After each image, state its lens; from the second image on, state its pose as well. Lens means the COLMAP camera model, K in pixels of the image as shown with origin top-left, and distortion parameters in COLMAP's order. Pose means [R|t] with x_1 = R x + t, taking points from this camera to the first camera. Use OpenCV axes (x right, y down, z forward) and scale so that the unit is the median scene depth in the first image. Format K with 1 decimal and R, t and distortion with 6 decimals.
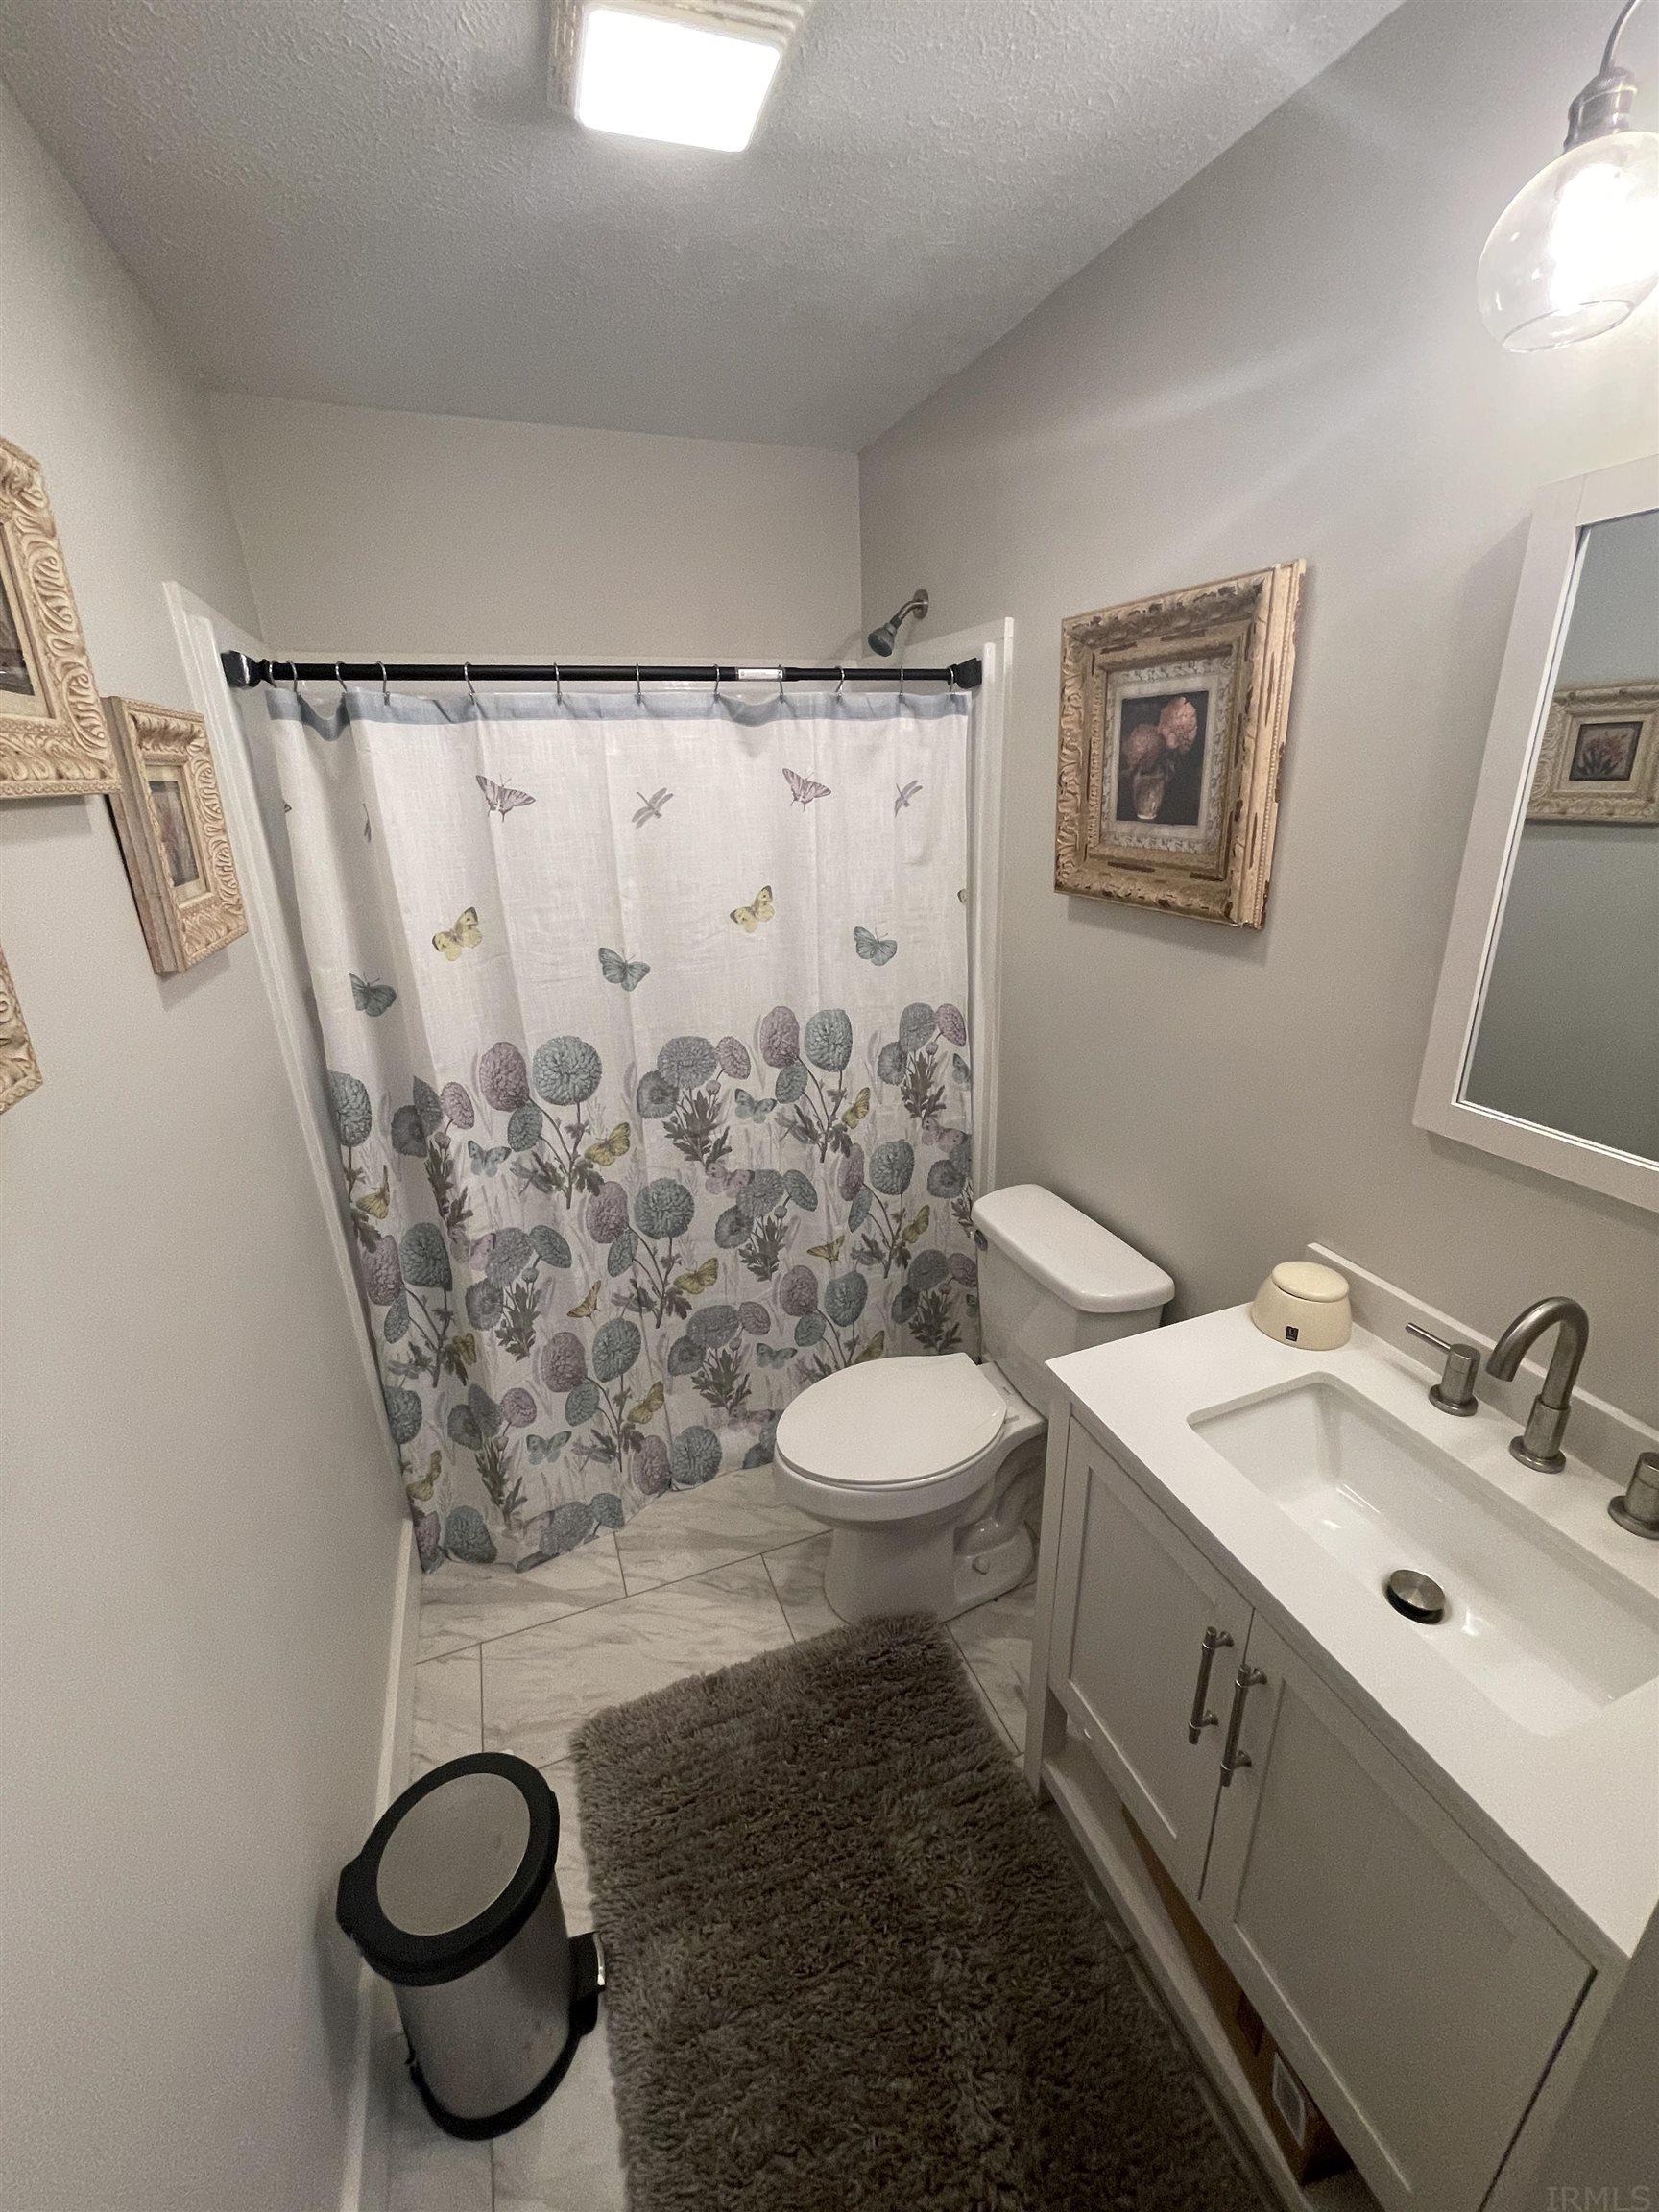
lens RADIAL K [[899.0, 0, 816.2], [0, 899.0, 1094.9], [0, 0, 1]] dist [-0.009051, 0.000891]
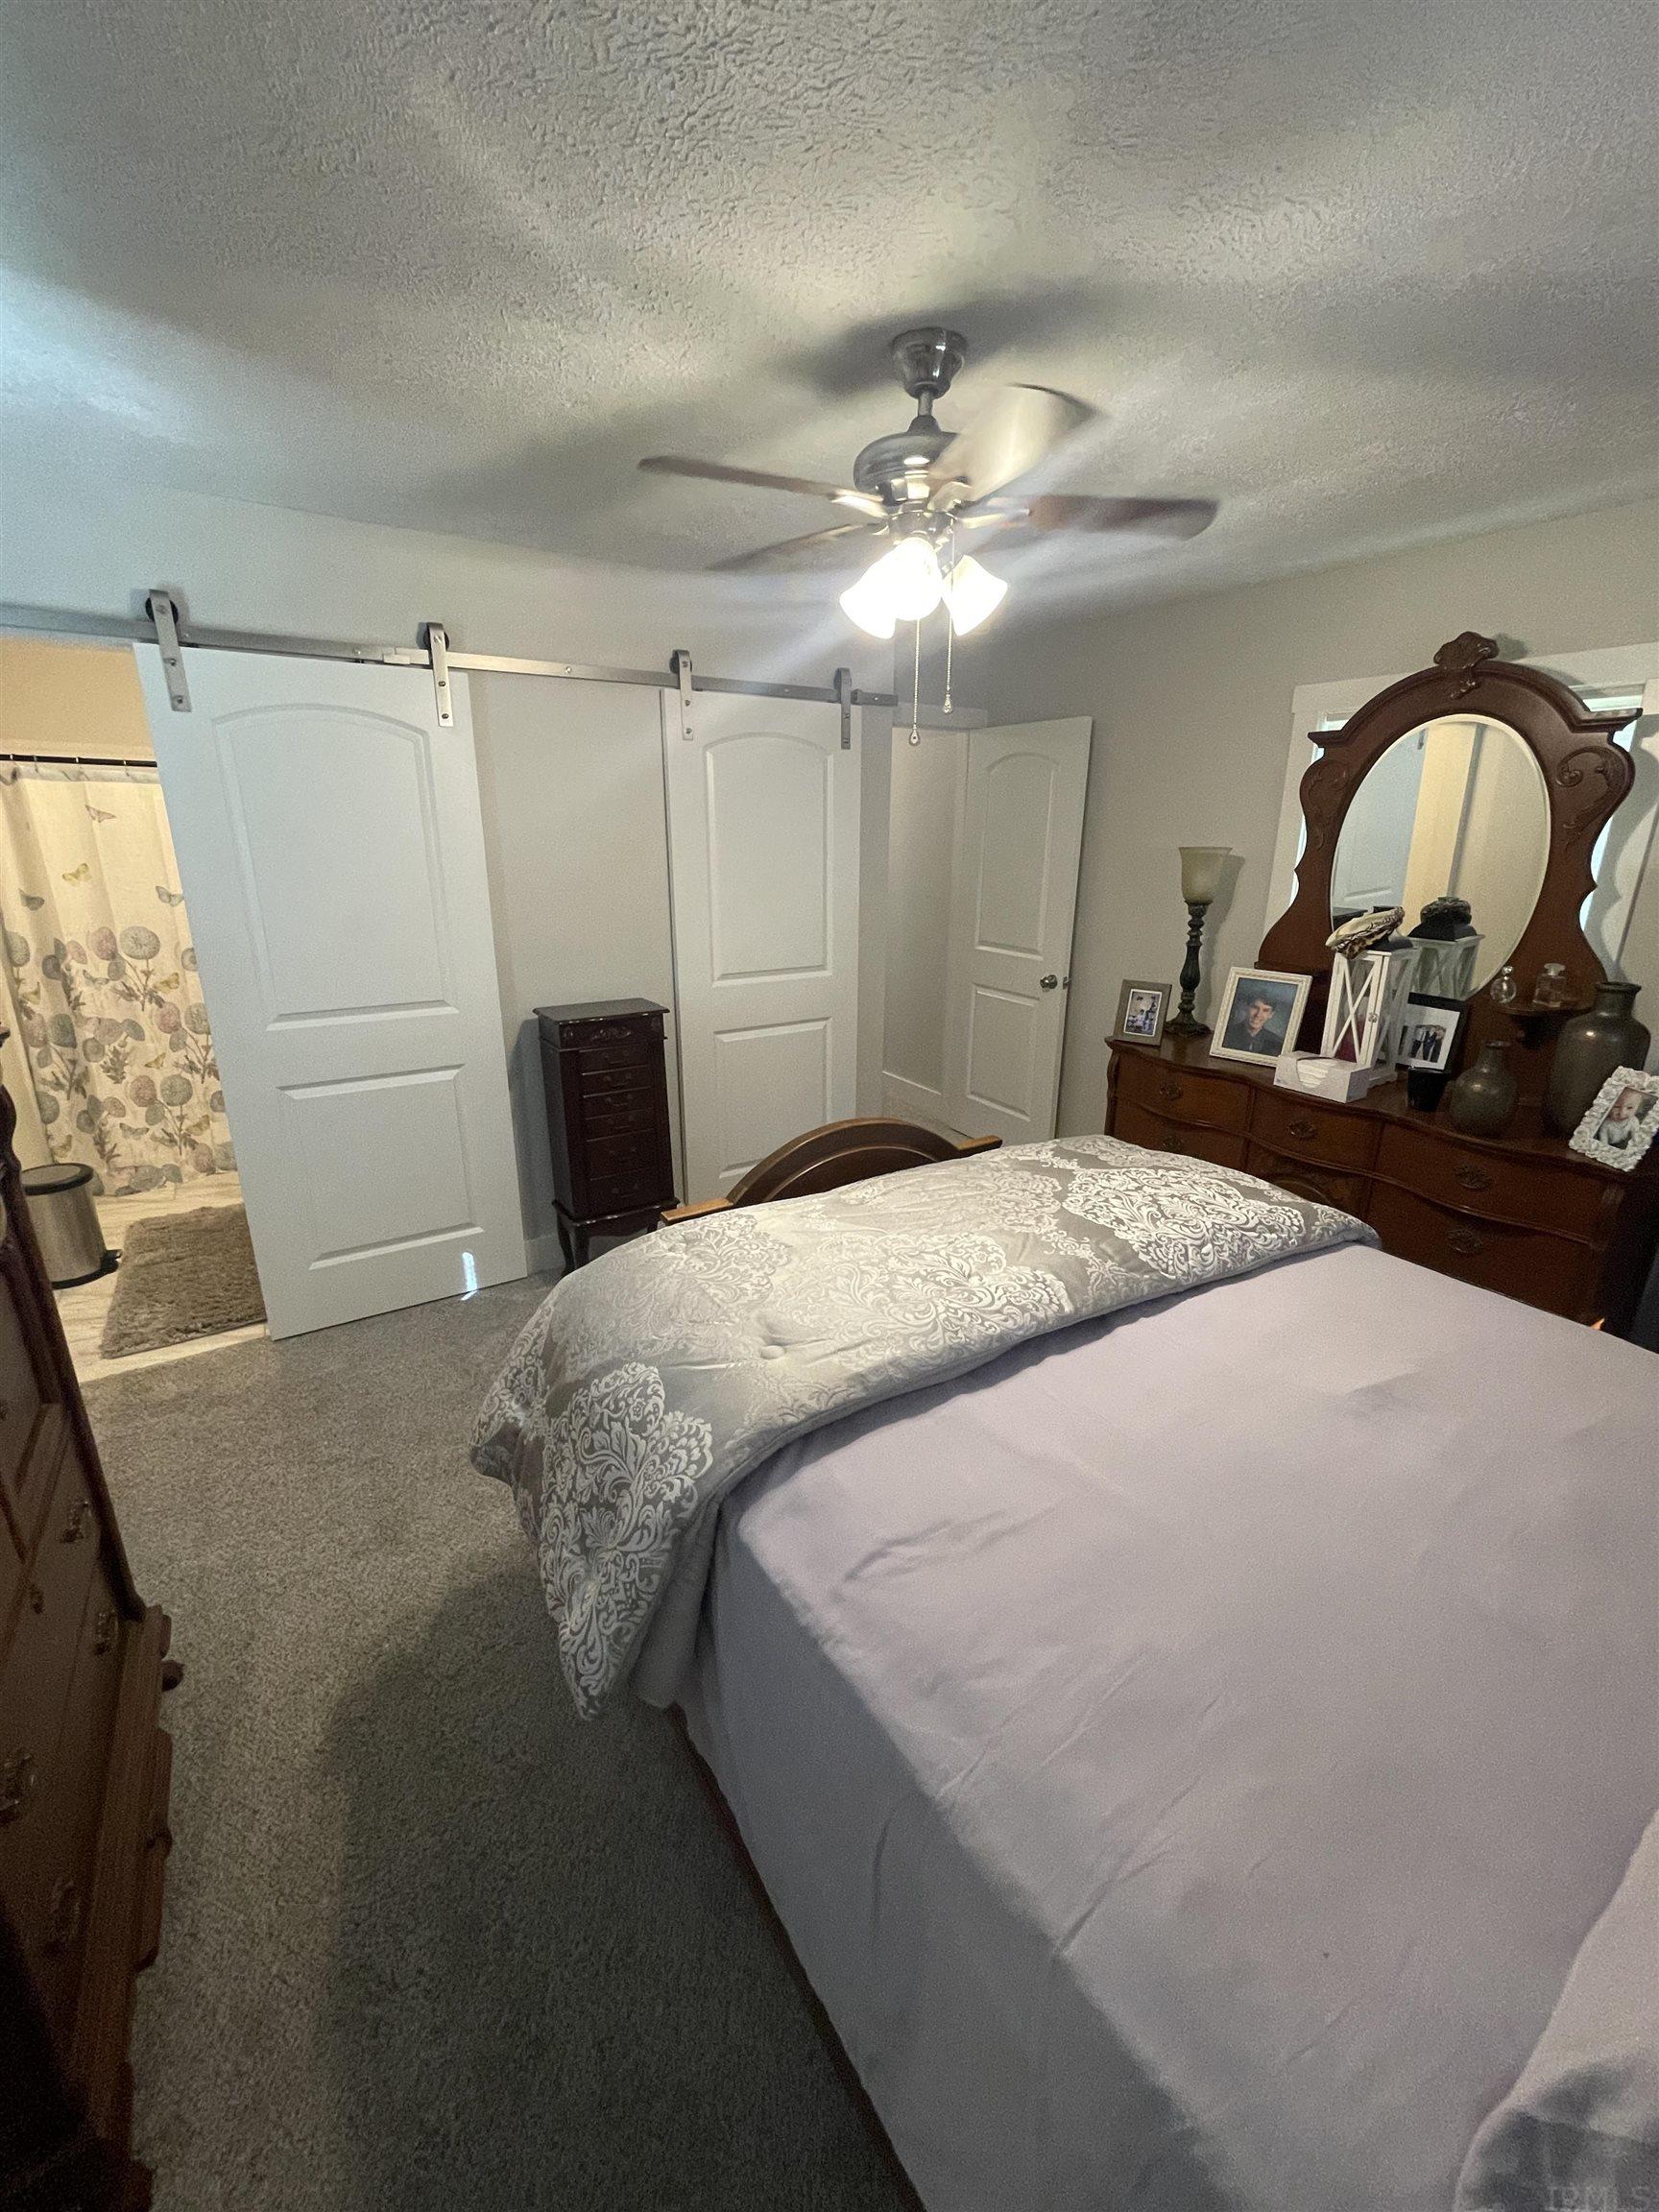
lens RADIAL K [[899.0, 0, 845.2], [0, 899.0, 1112.0], [0, 0, 1]] dist [-0.009051, 0.000891]
pose [[0.972529, -0.023533, 0.231588, 0.841149], [0.037410, 0.997746, -0.055715, 0.548193], [-0.229754, 0.062848, 0.971217, -1.406880]]
